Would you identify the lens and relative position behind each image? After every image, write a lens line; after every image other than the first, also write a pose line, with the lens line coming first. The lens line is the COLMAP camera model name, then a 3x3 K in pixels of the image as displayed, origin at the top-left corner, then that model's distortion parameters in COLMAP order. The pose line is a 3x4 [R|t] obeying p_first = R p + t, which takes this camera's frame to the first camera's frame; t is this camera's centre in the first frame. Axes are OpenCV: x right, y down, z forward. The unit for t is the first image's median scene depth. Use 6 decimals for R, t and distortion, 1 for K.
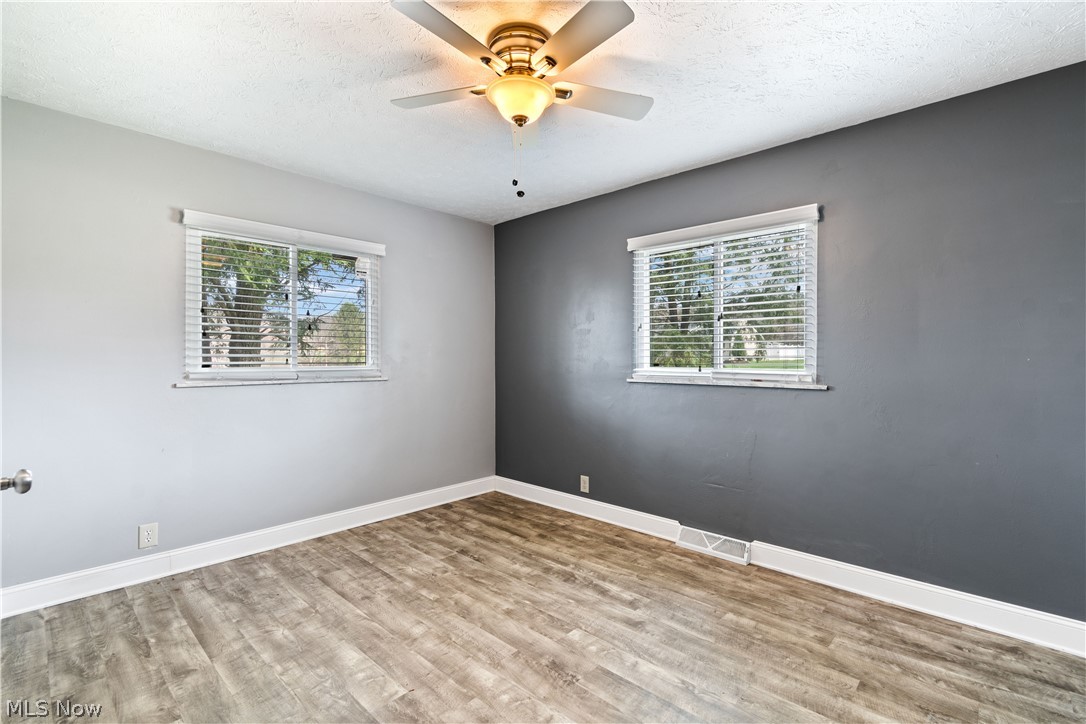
lens RADIAL K [[491.1, 0, 543.1], [0, 491.1, 358.5], [0, 0, 1]] dist [0.004027, -0.000737]
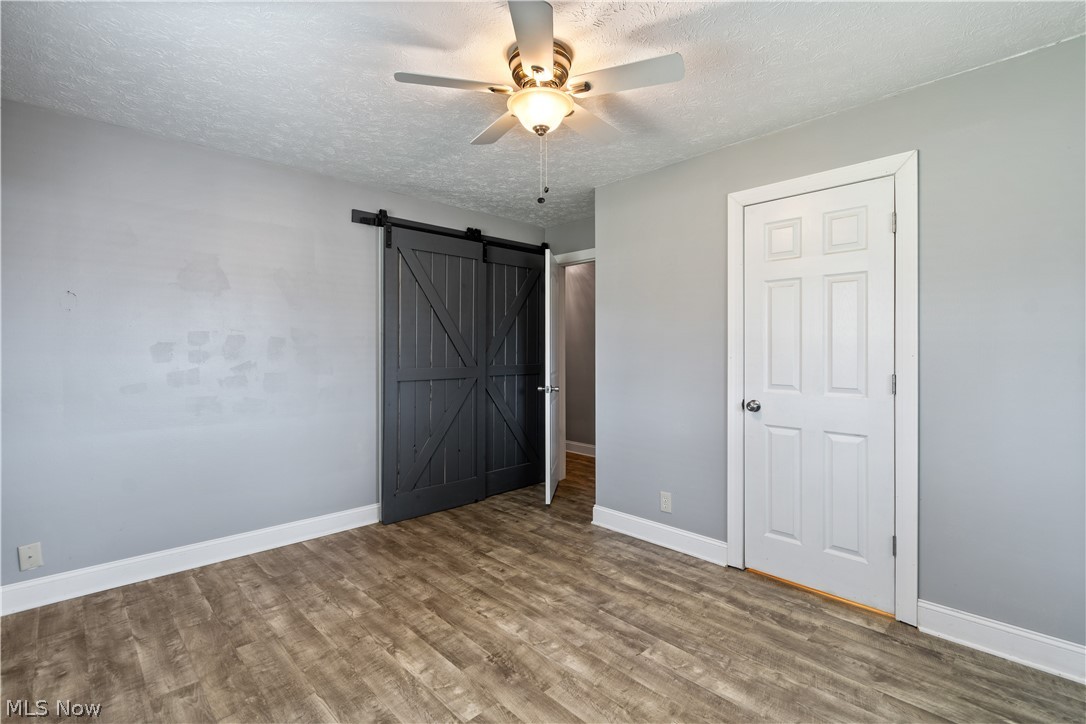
lens RADIAL K [[491.1, 0, 542.9], [0, 491.1, 355.5], [0, 0, 1]] dist [0.004027, -0.000737]
pose [[-0.998713, -0.001313, 0.050709, -0.099616], [-0.000568, 0.999892, 0.014715, -0.022212], [-0.050723, 0.014667, -0.998605, 1.987356]]
